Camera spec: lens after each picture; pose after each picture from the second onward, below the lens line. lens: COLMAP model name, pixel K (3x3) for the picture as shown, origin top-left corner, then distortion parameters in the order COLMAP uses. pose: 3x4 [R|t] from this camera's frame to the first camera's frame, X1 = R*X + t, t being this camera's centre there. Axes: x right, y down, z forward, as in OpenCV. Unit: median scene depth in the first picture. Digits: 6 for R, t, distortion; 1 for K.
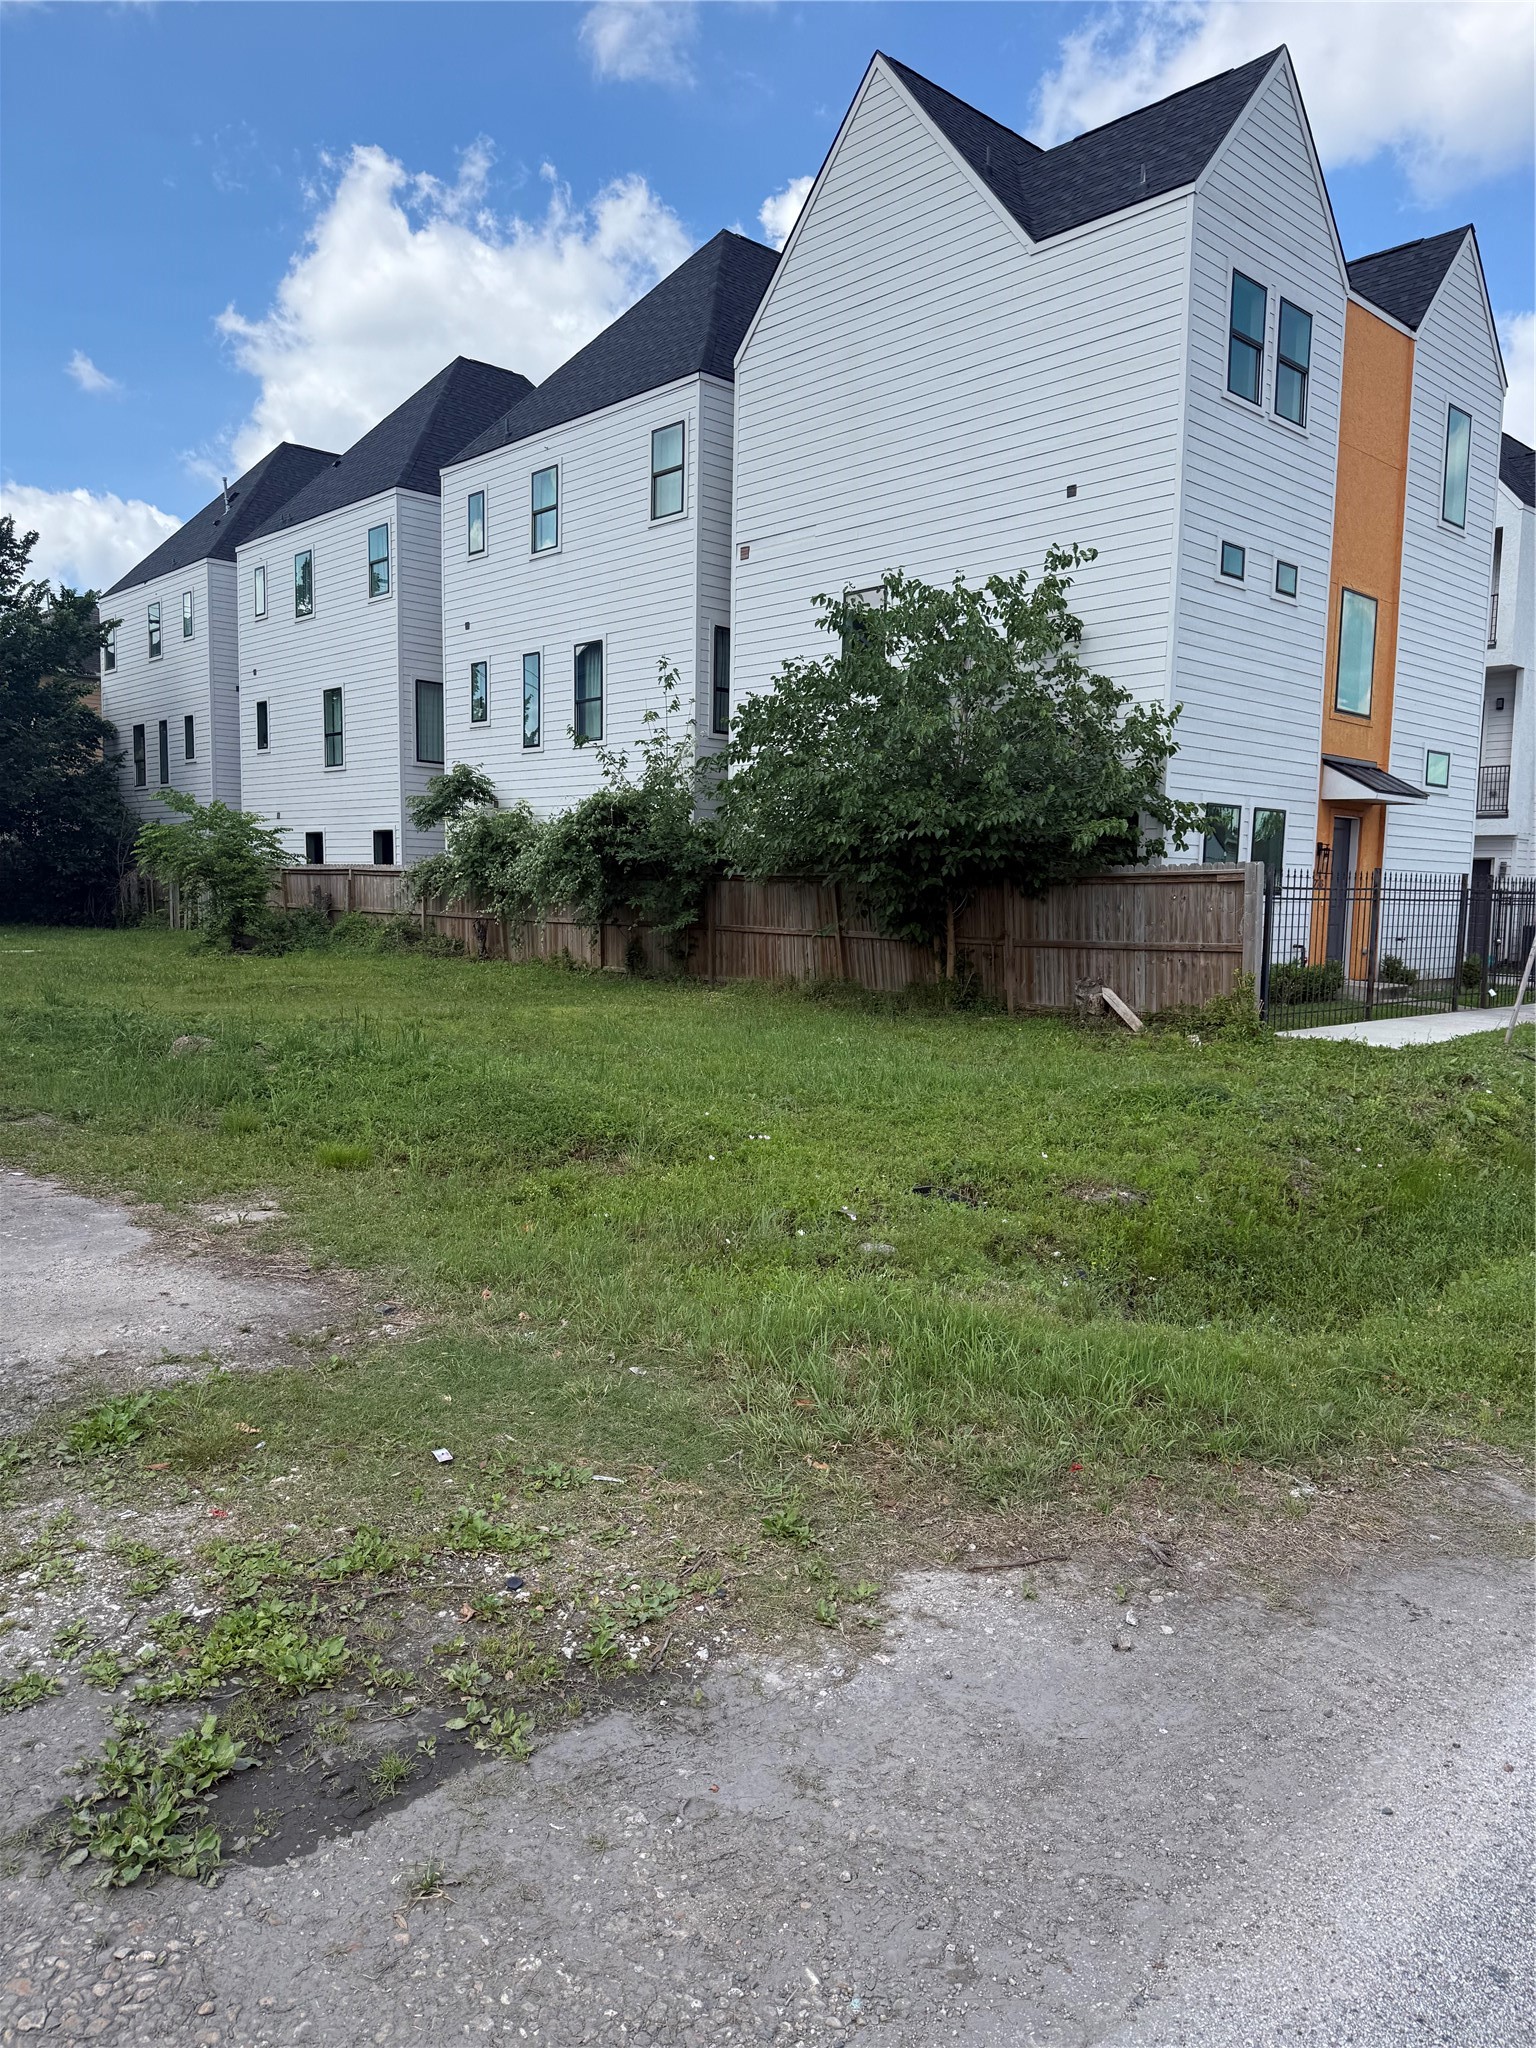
lens RADIAL K [[1451.4, 0, 743.6], [0, 1451.4, 1032.3], [0, 0, 1]] dist [0.116139, -0.206647]
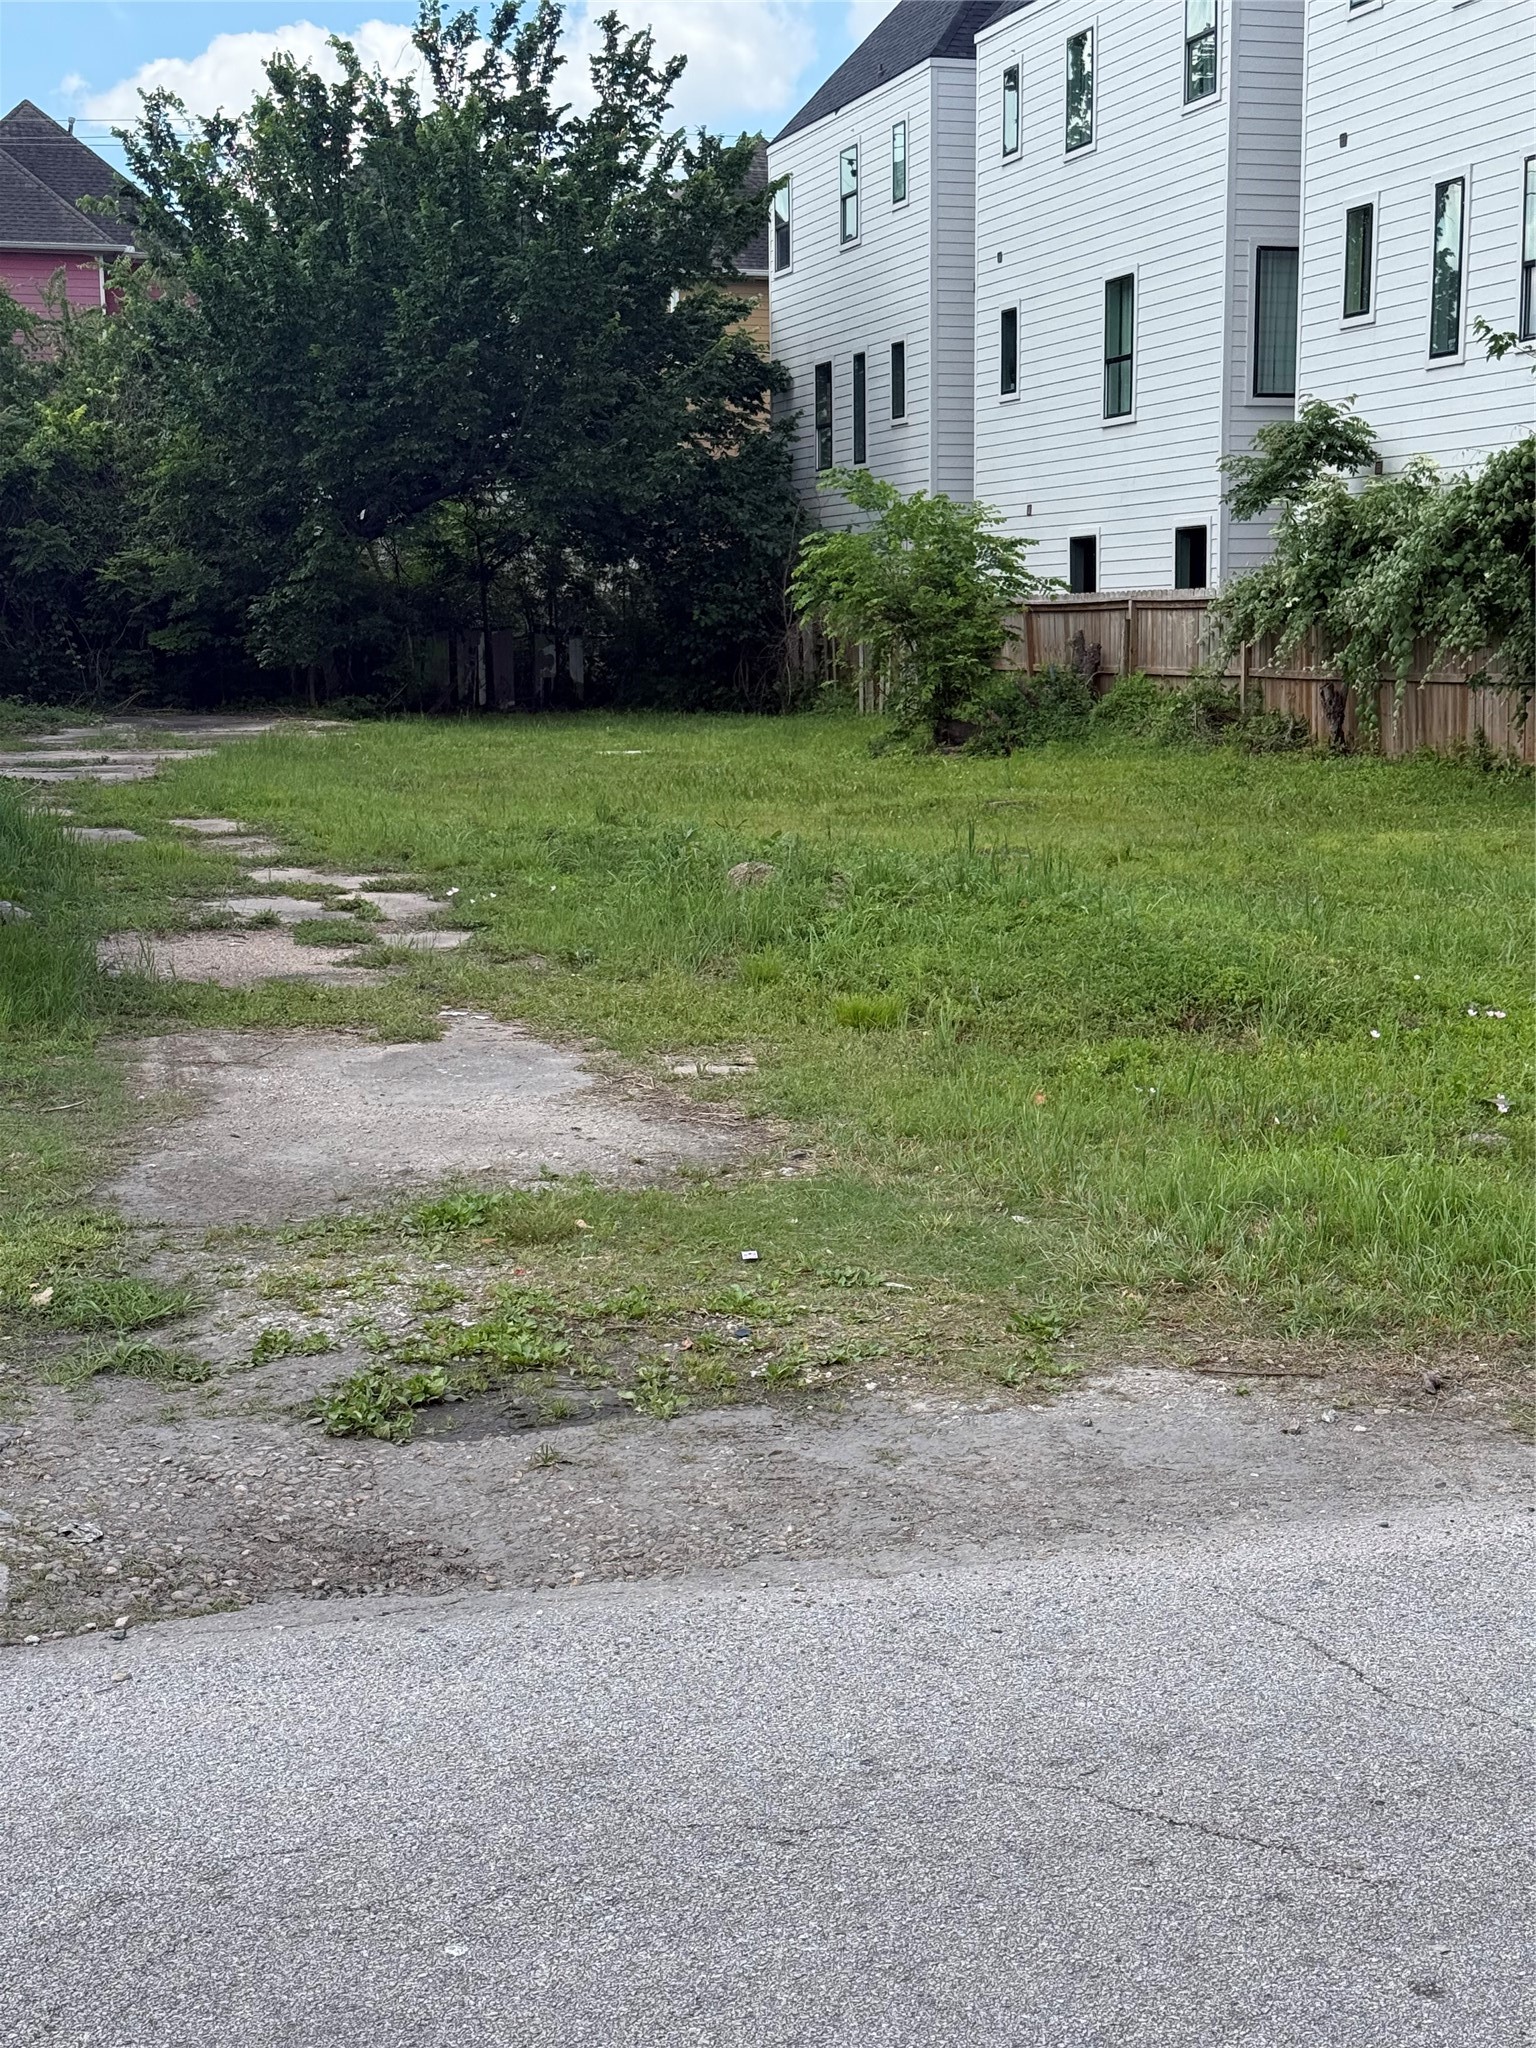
lens RADIAL K [[3136.4, 0, 768.0], [0, 3136.4, 1024.0], [0, 0, 1]] dist [0.399106, -1.140347]
pose [[0.898496, 0.027414, -0.438125, 0.153899], [-0.014830, 0.999374, 0.032118, 0.016585], [0.438732, -0.022360, 0.898340, -0.181217]]
